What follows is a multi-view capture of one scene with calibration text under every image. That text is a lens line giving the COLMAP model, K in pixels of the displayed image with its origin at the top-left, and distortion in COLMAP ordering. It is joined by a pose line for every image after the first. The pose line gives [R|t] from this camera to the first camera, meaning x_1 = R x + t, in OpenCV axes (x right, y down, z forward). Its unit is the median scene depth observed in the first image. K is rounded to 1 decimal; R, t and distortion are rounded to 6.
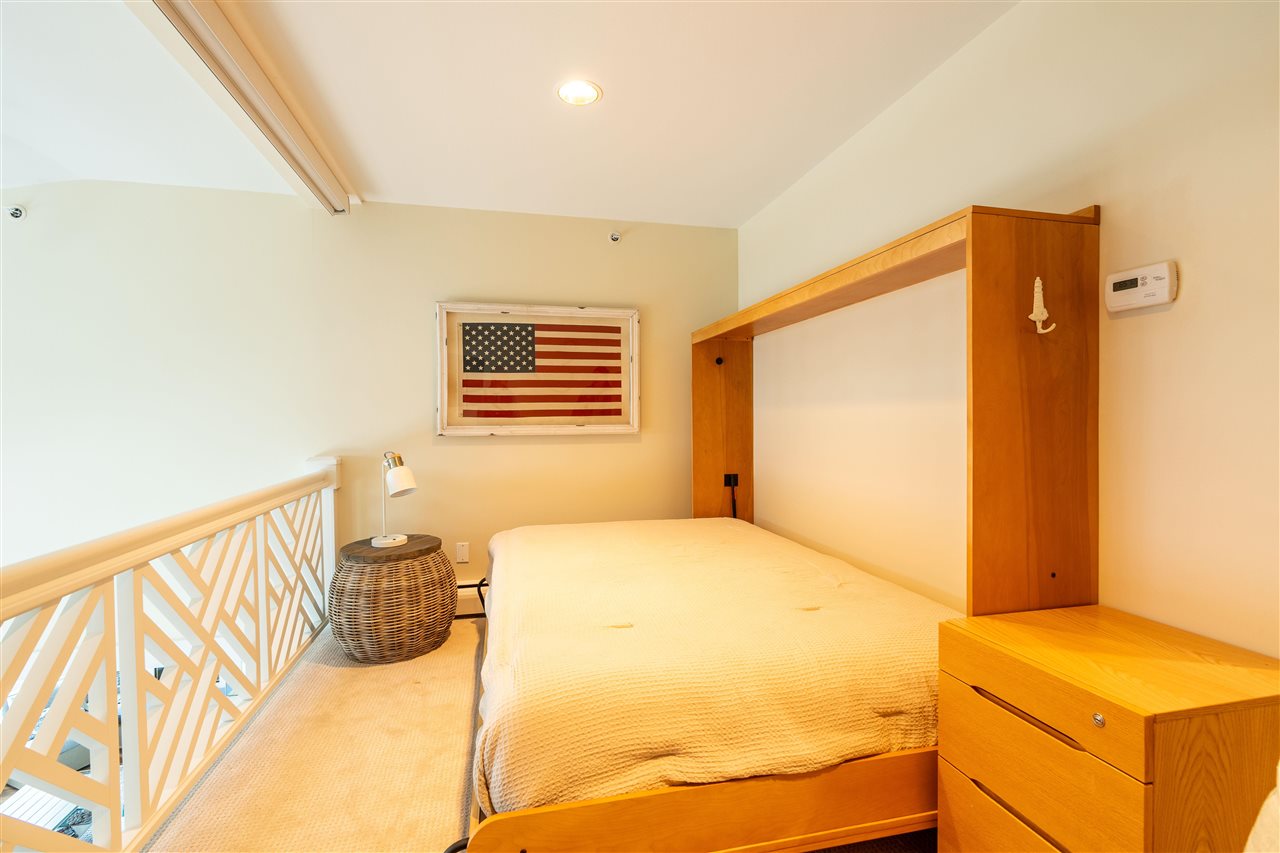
lens RADIAL K [[572.0, 0, 639.7], [0, 572.0, 425.9], [0, 0, 1]] dist [-0.011752, 0.003653]
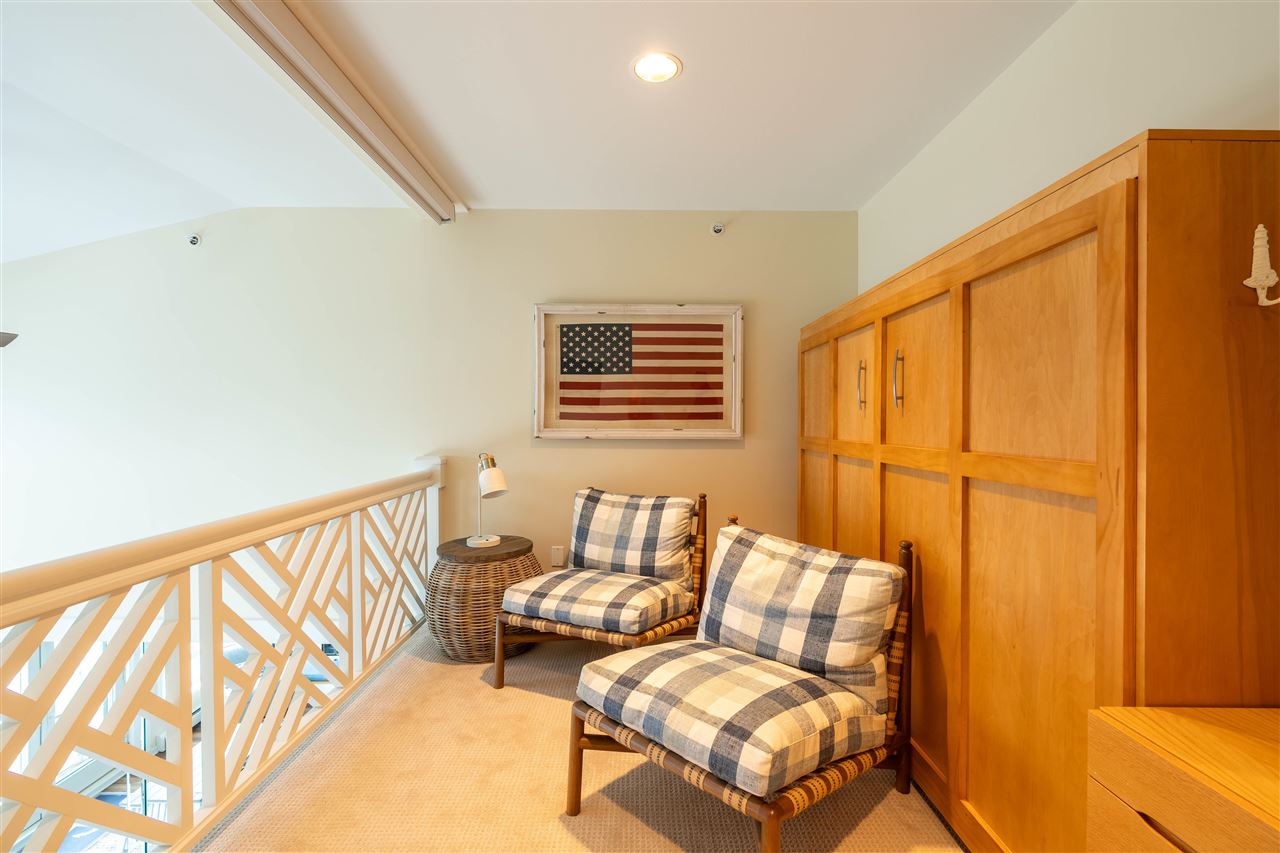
lens RADIAL K [[572.0, 0, 638.6], [0, 572.0, 424.3], [0, 0, 1]] dist [-0.011752, 0.003653]
pose [[0.972953, 0.011229, -0.230731, 0.073613], [-0.013387, 0.999880, -0.007790, -0.001776], [0.230616, 0.010669, 0.972986, 0.092002]]
